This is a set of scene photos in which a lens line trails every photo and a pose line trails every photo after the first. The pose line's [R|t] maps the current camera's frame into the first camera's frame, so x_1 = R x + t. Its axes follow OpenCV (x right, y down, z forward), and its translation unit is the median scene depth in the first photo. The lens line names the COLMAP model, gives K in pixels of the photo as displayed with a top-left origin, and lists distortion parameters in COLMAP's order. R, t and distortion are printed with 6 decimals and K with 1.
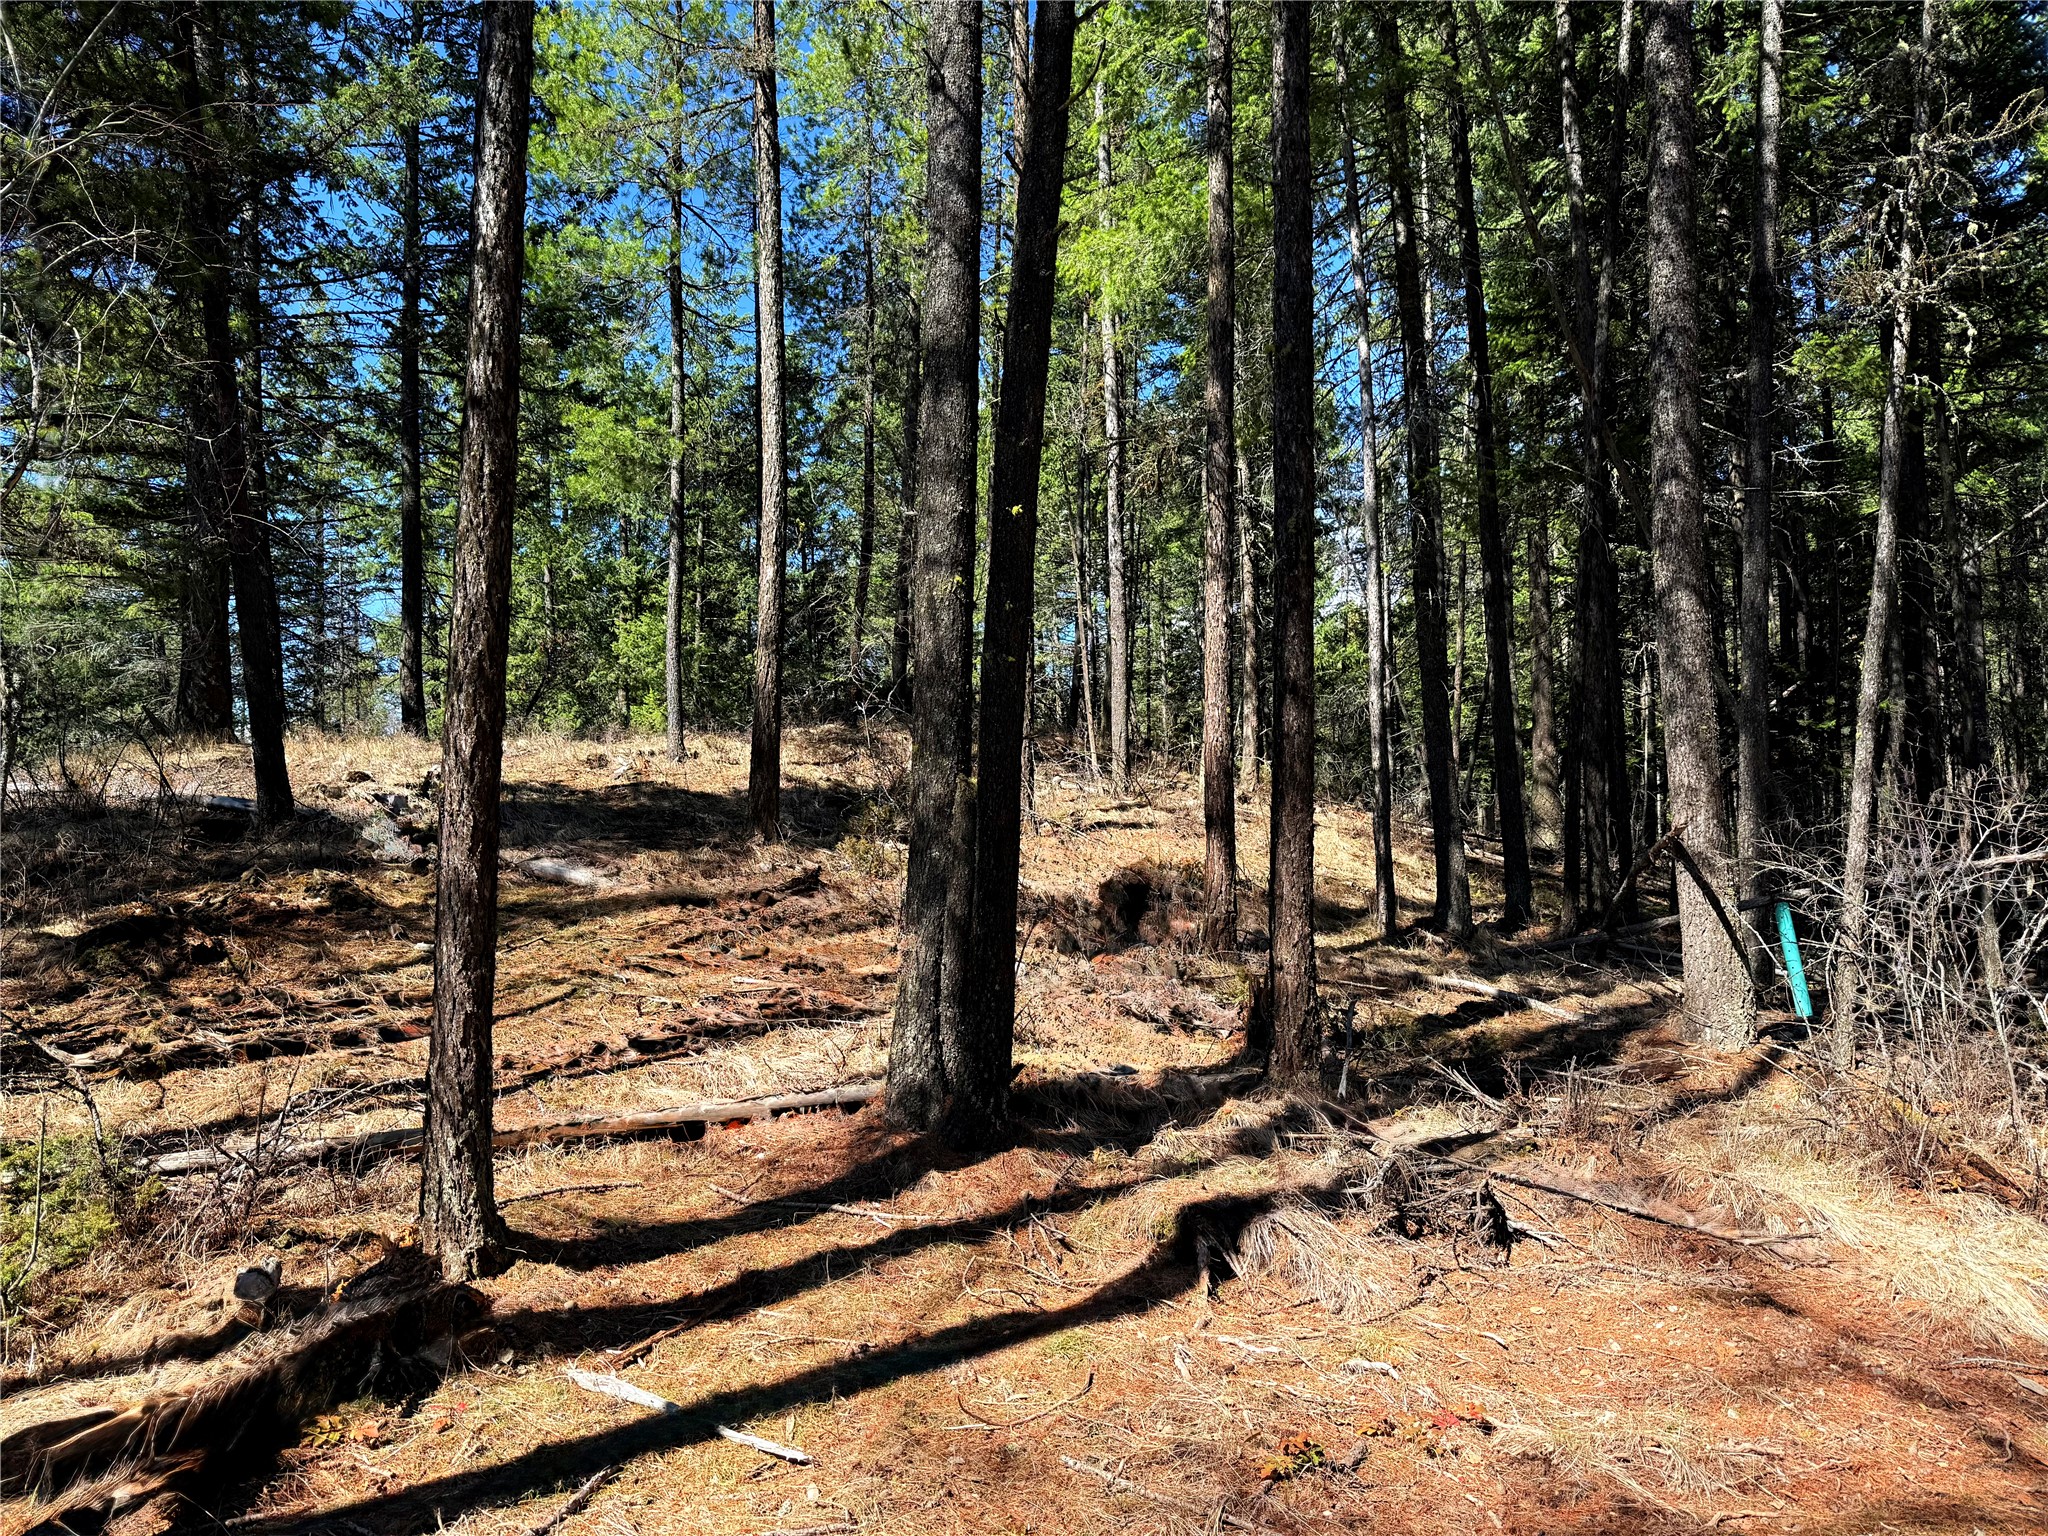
lens RADIAL K [[1448.8, 0, 1034.5], [0, 1448.8, 788.3], [0, 0, 1]] dist [0.027110, -0.025392]
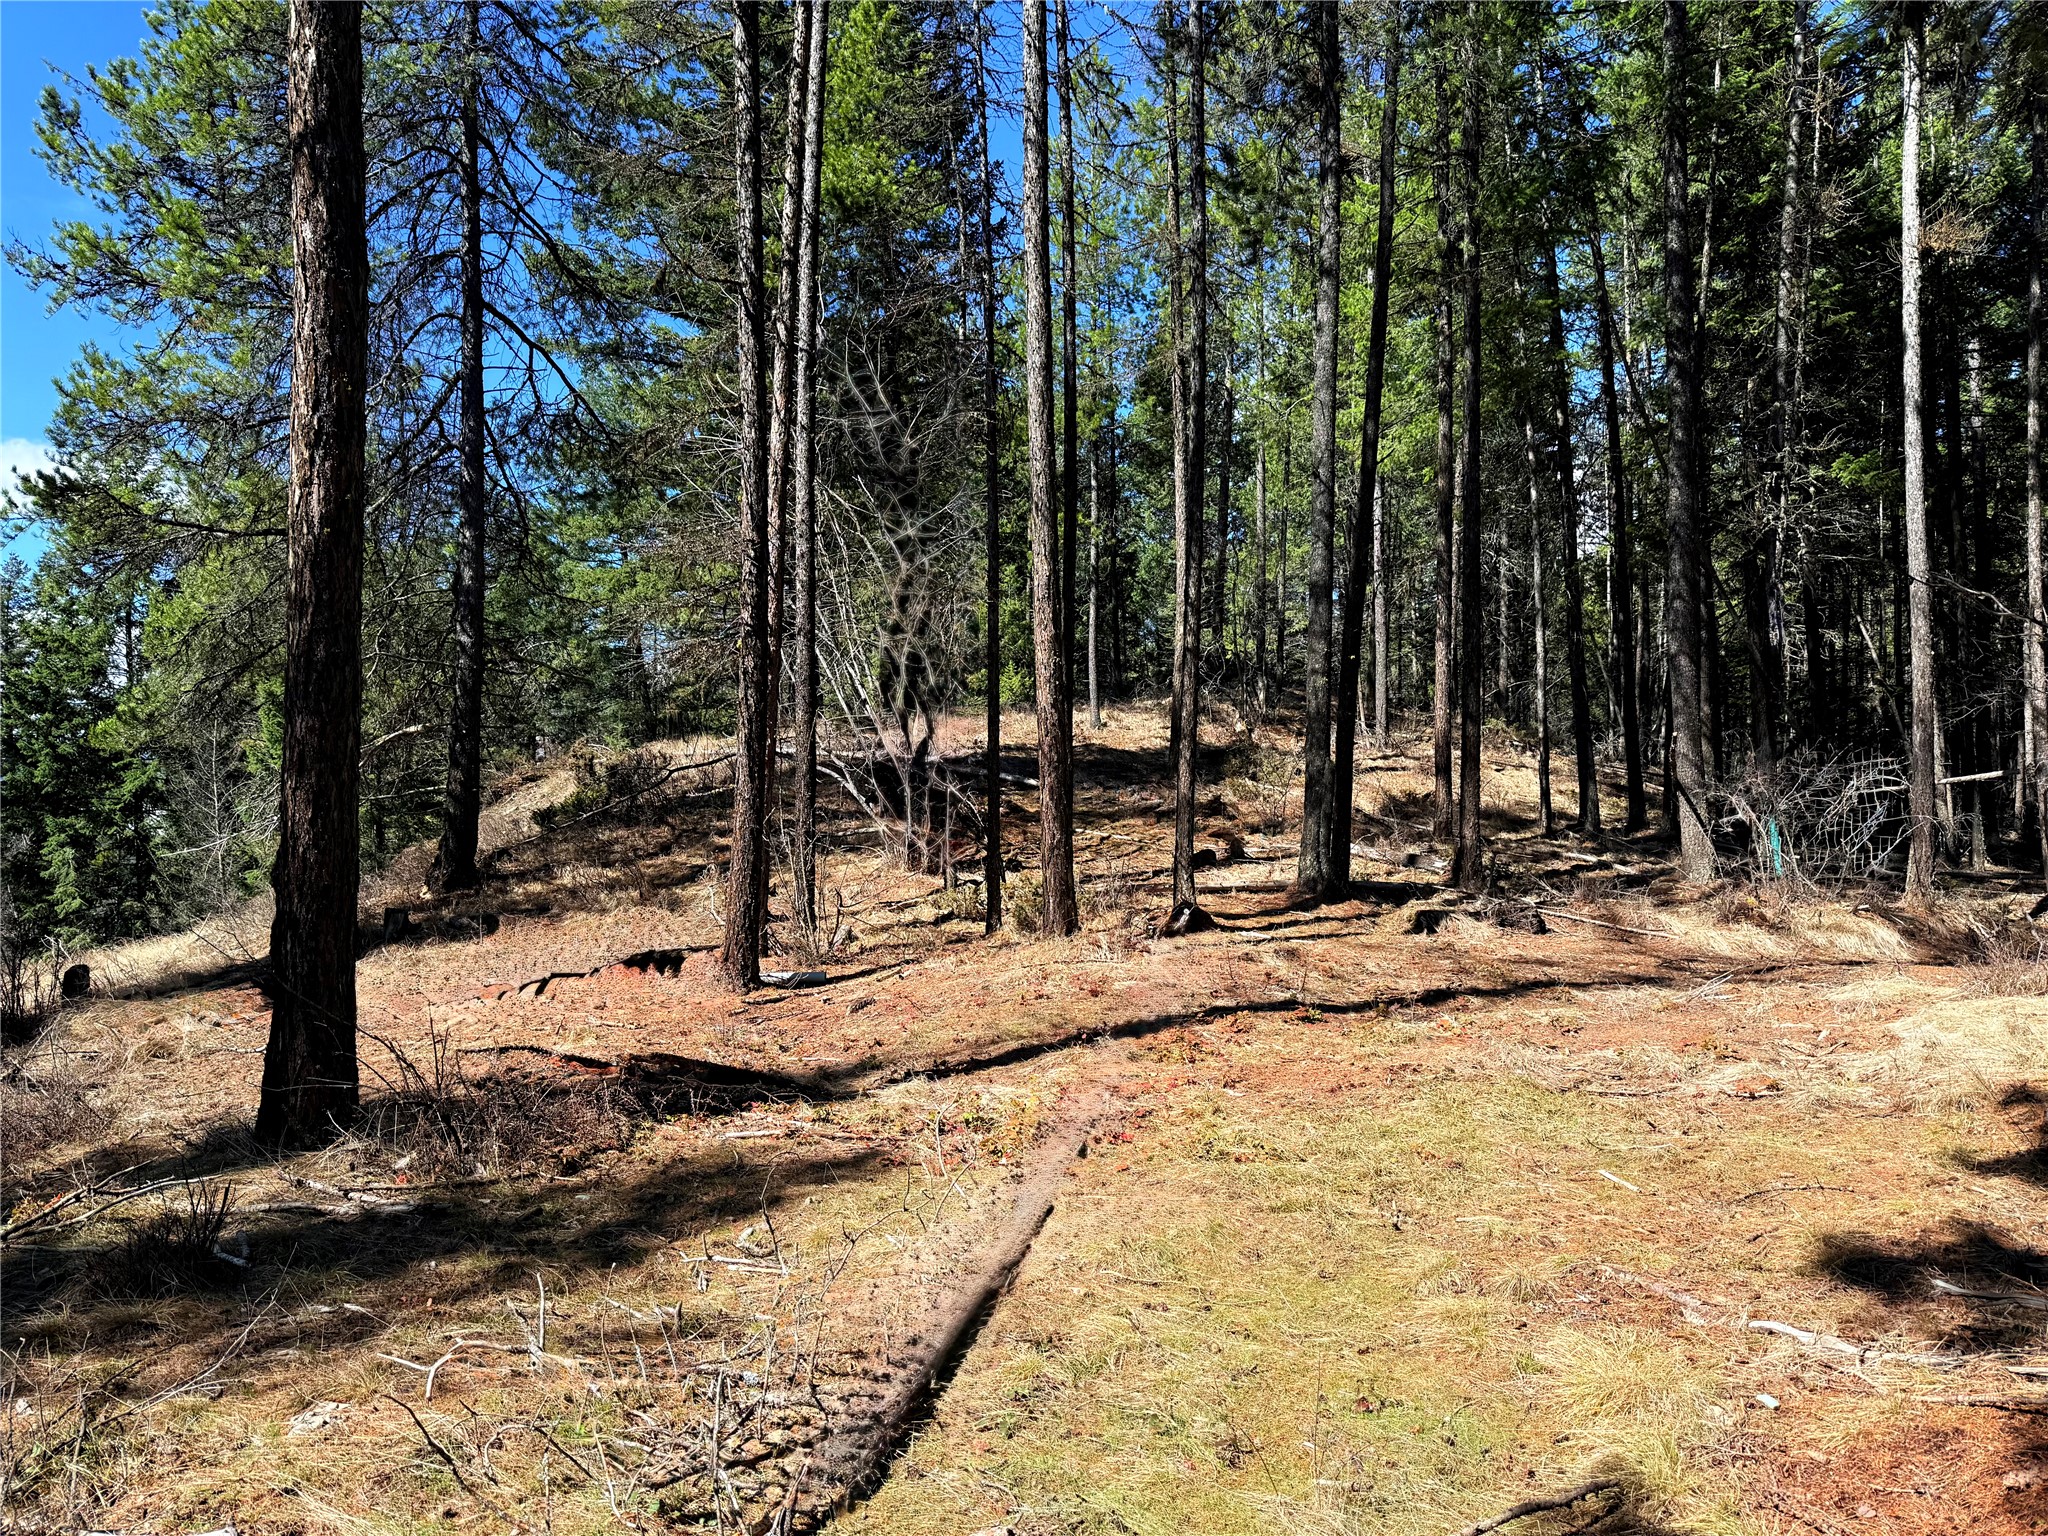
lens RADIAL K [[1448.8, 0, 990.8], [0, 1448.8, 792.6], [0, 0, 1]] dist [0.027110, -0.025392]
pose [[0.981295, -0.001980, -0.192499, -0.119769], [0.011830, 0.998677, 0.050035, -0.068713], [0.192146, -0.051376, 0.980021, -1.348030]]
